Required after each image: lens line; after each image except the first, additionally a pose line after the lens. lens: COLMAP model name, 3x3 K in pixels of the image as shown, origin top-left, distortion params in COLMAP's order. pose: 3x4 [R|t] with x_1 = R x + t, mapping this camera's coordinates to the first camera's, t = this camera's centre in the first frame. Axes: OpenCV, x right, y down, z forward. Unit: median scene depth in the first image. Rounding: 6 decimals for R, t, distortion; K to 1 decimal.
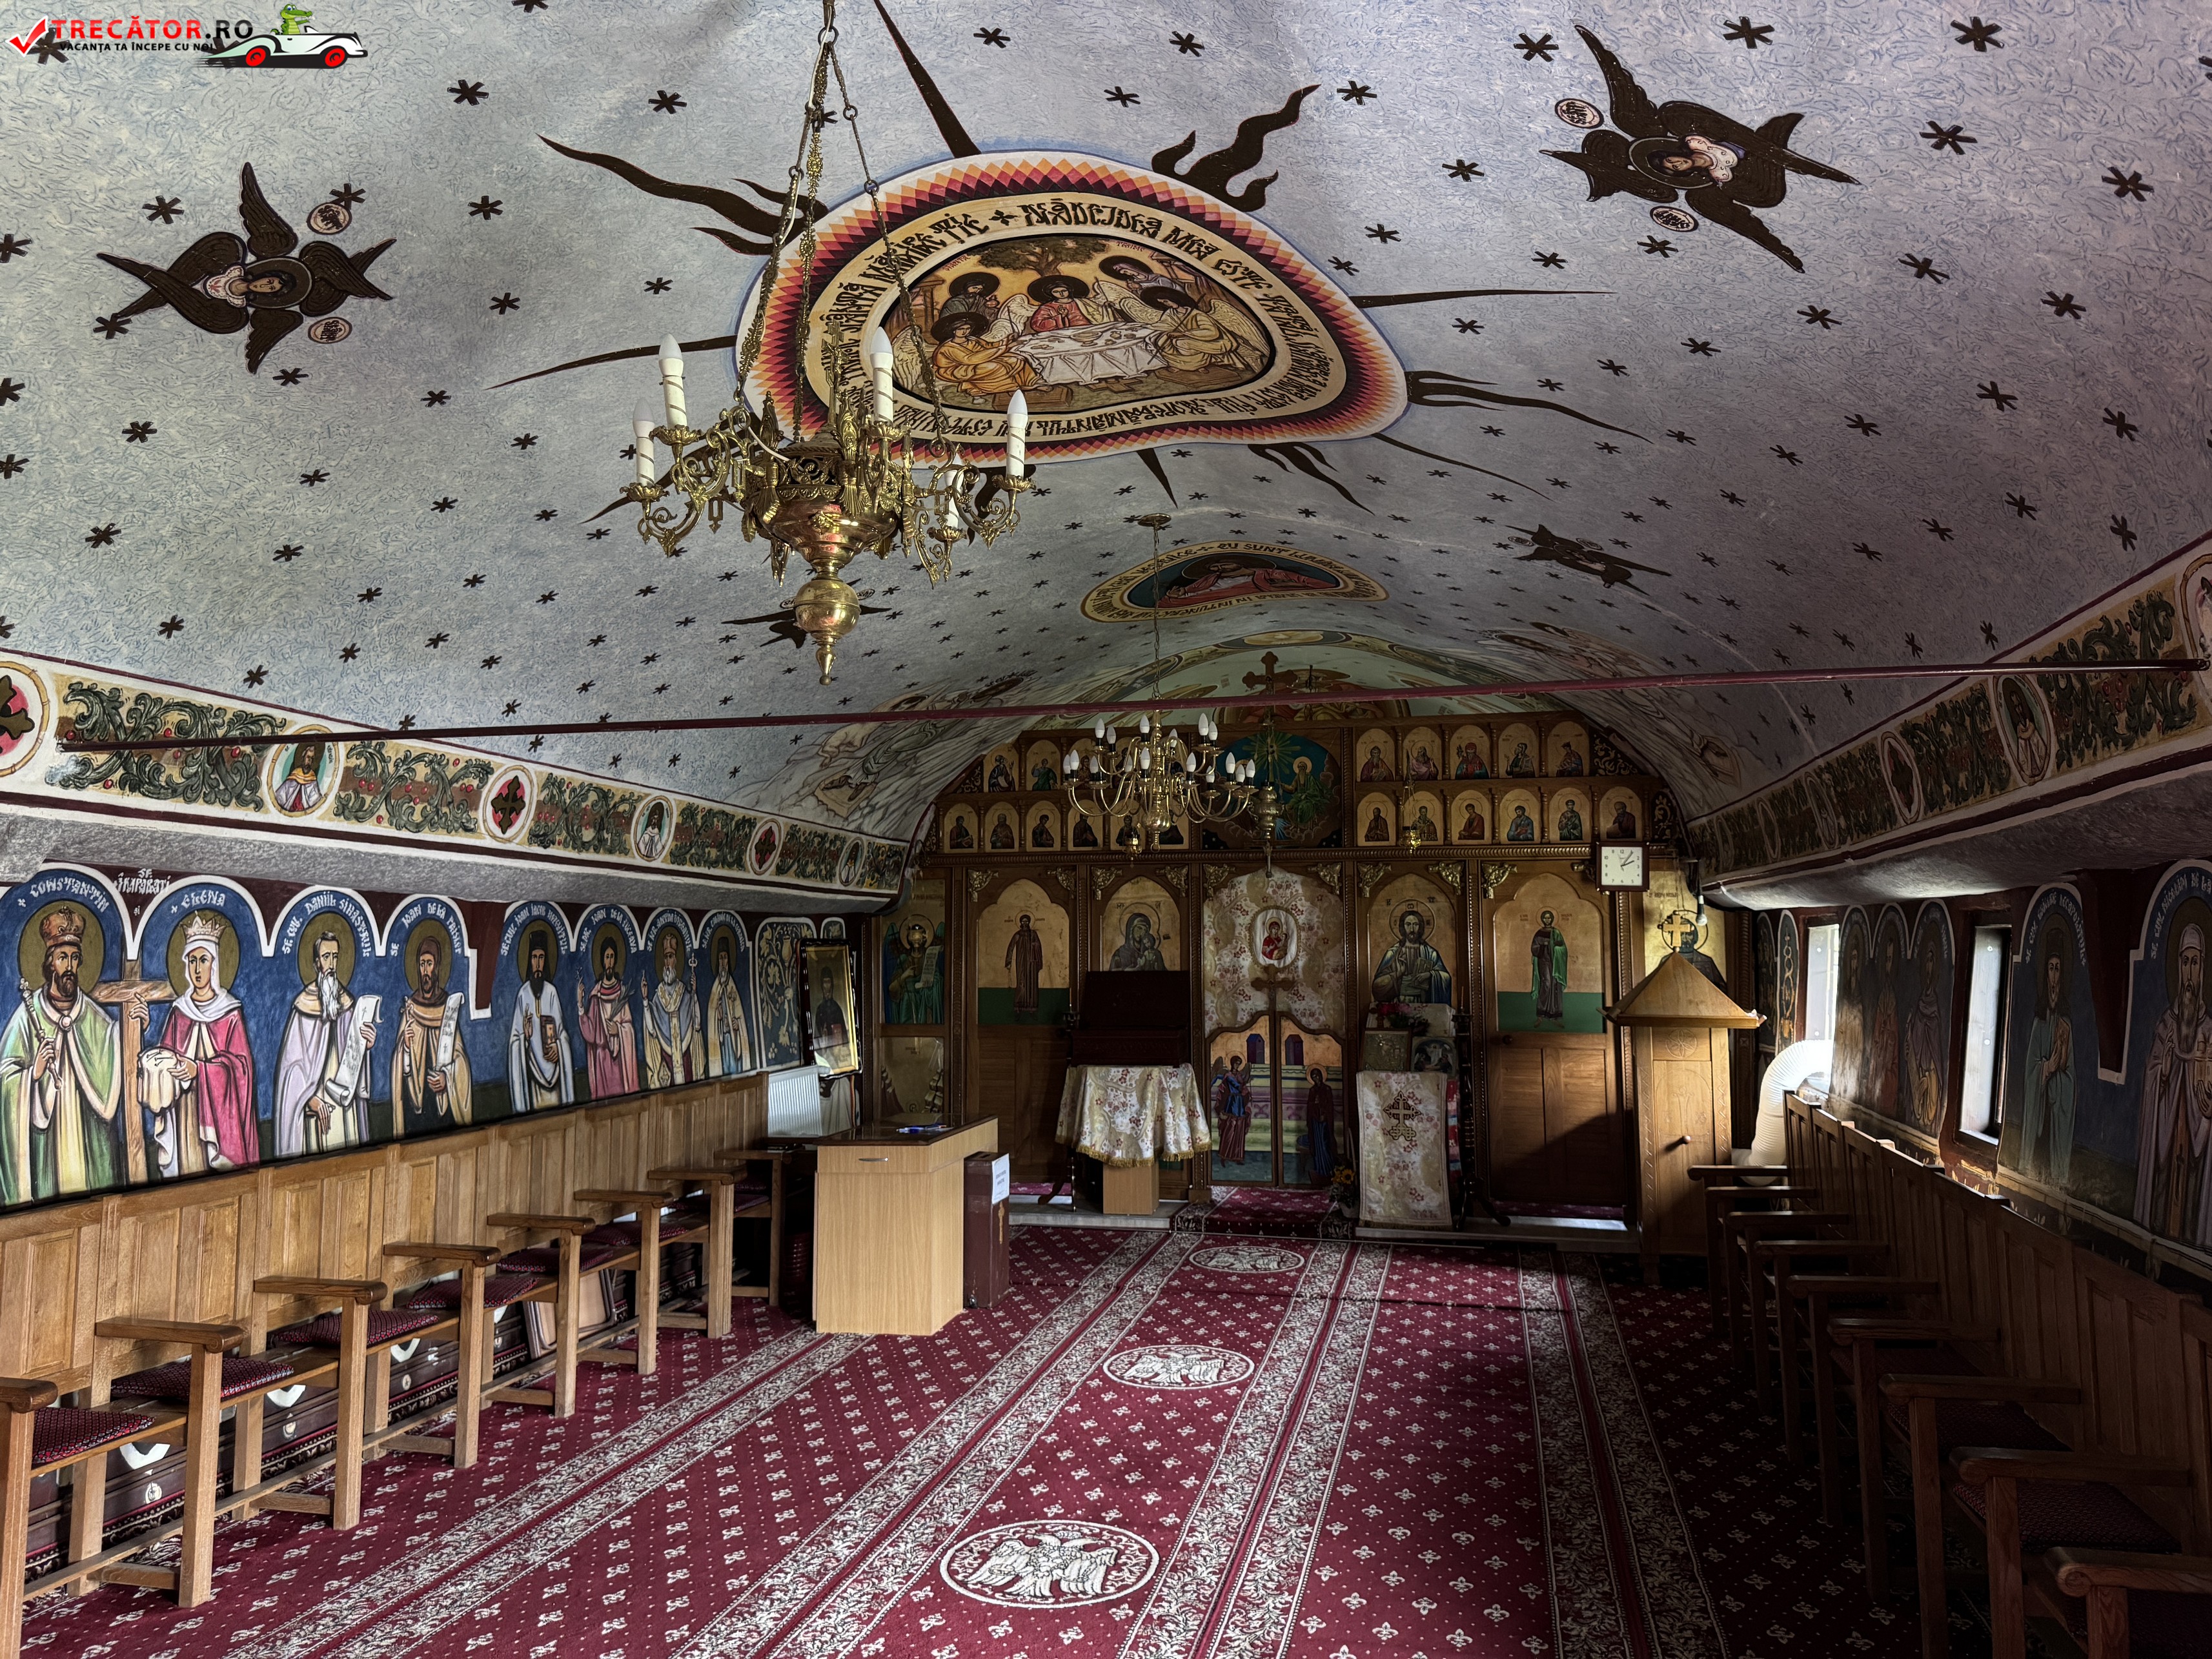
lens RADIAL K [[1540.4, 0, 1100.1], [0, 1540.4, 808.4], [0, 0, 1]] dist [0.006642, -0.009899]
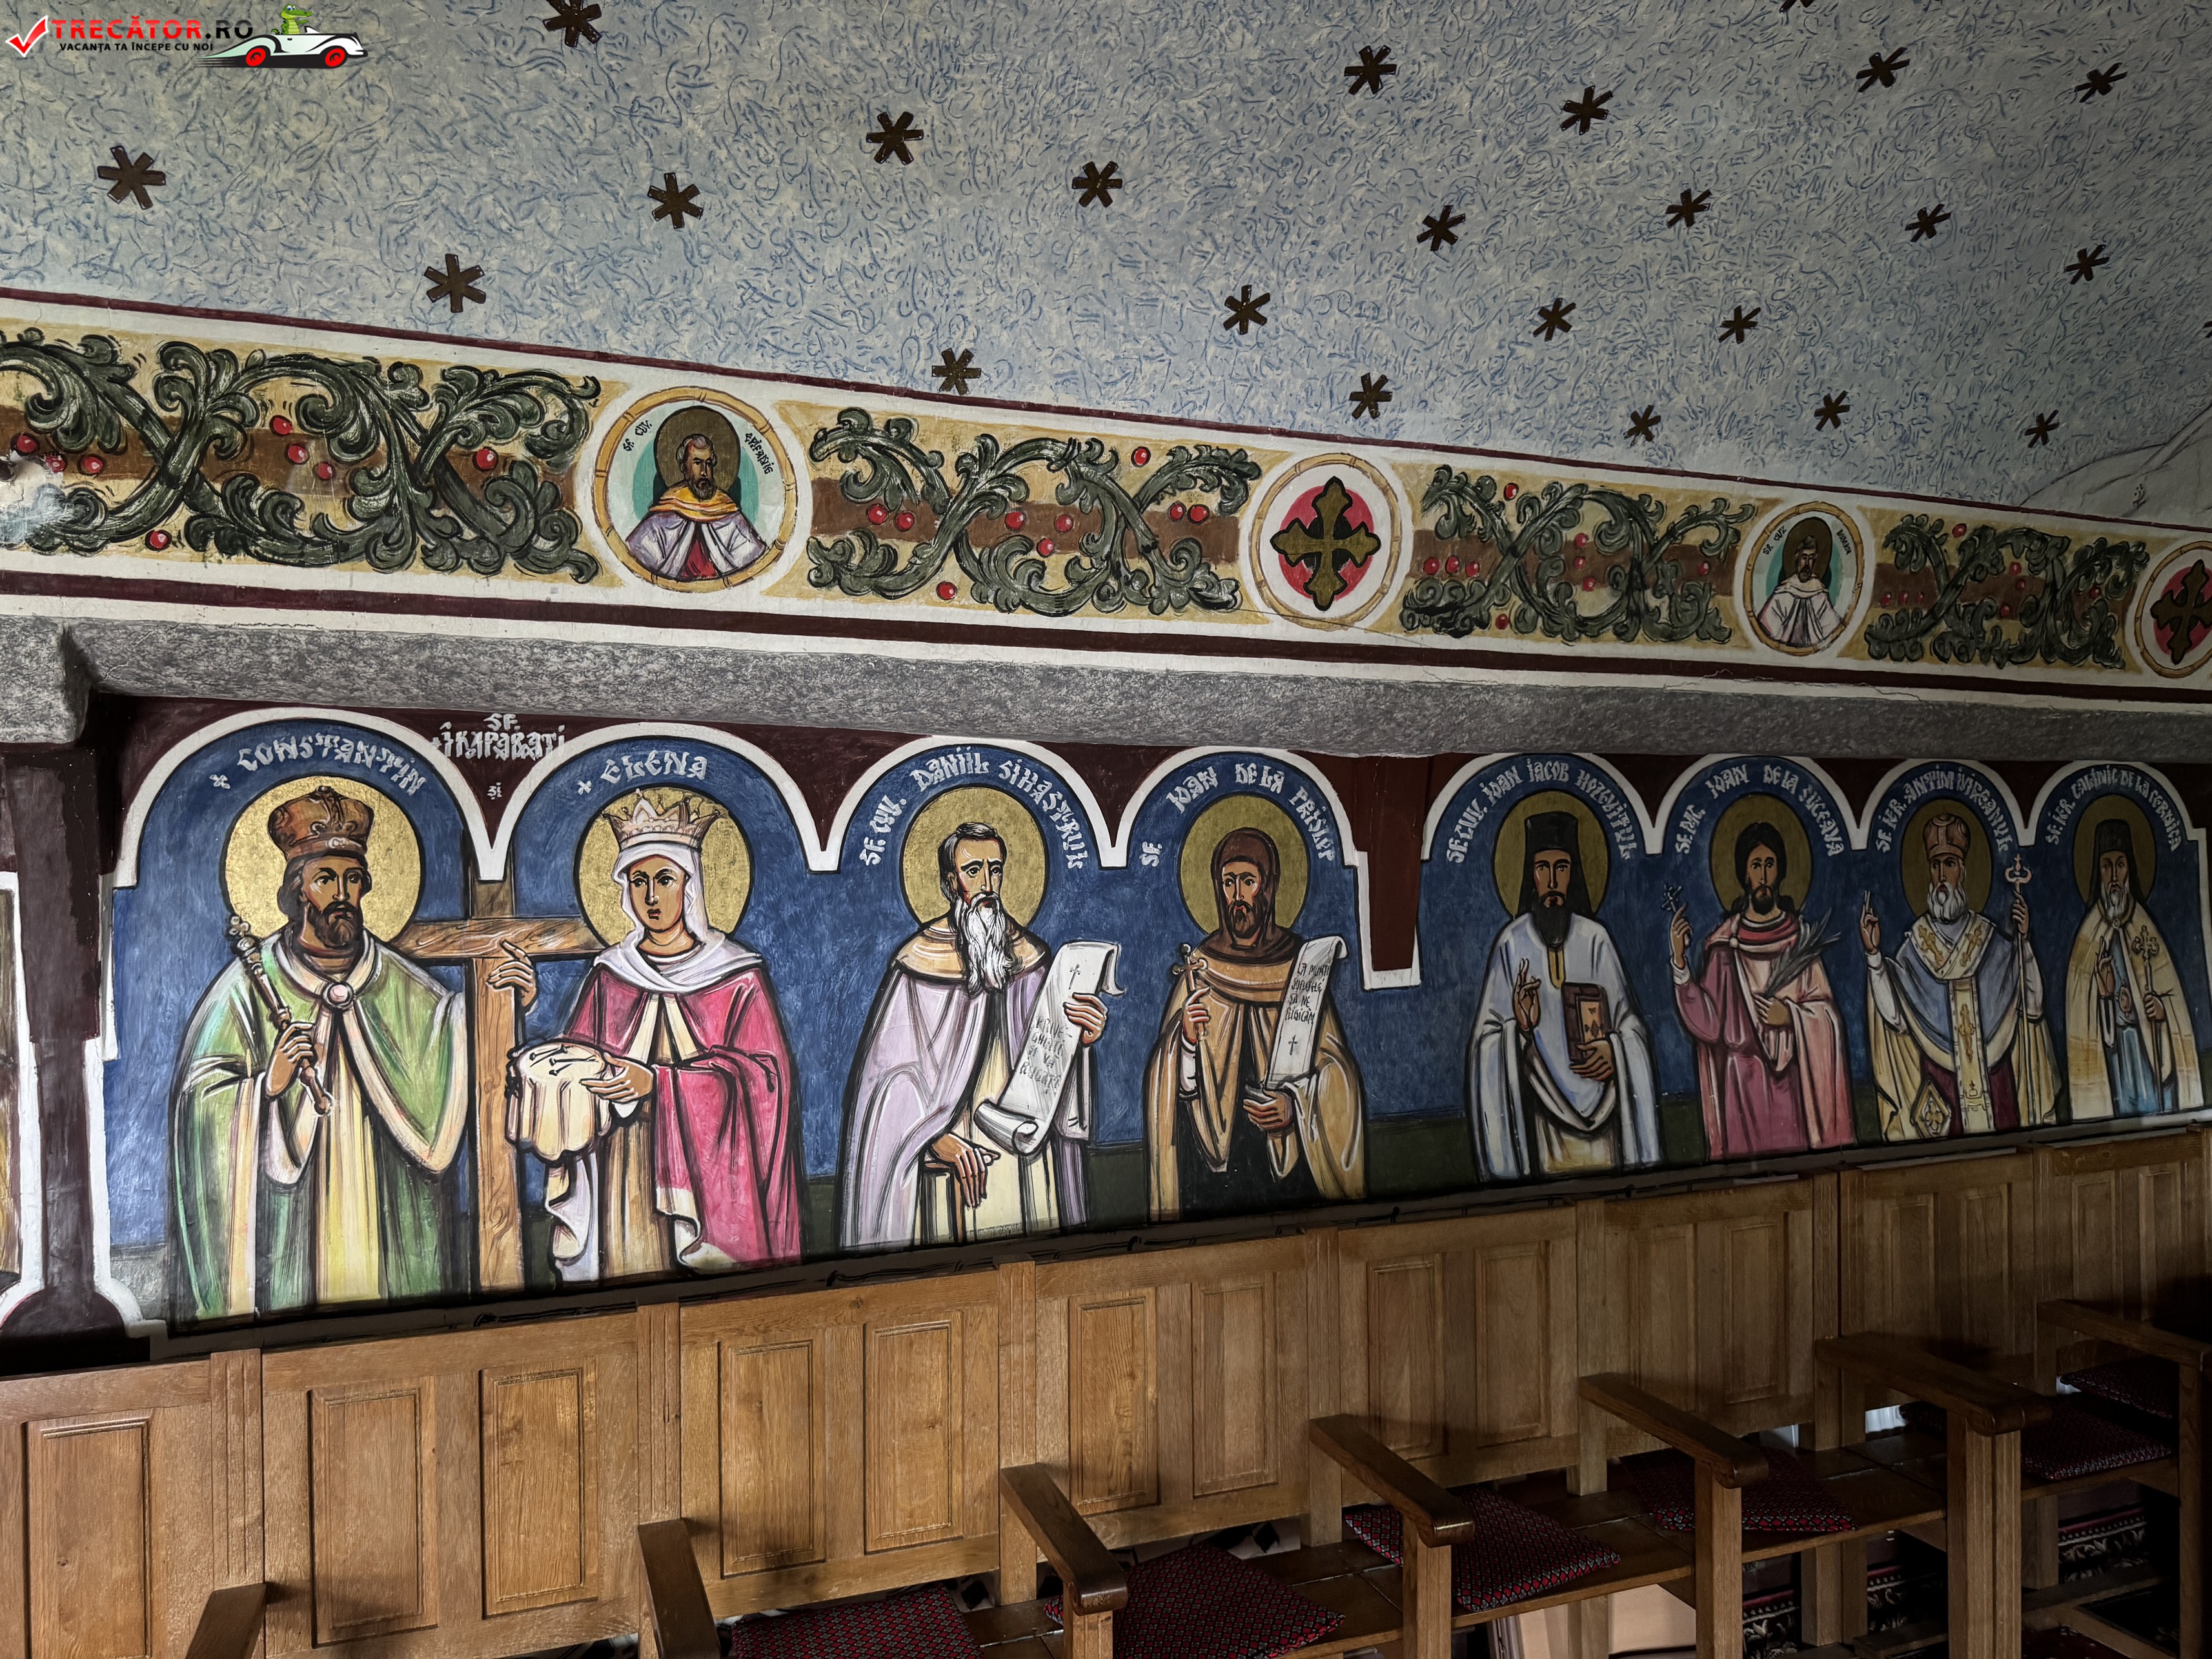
lens RADIAL K [[1524.0, 0, 1106.0], [0, 1524.0, 829.5], [0, 0, 1]] dist [0.109445, -0.164713]
pose [[0.558849, 0.000308, -0.829269, -0.044468], [0.078937, 0.995439, 0.053566, 0.059607], [0.825504, -0.095396, 0.556276, 0.769189]]
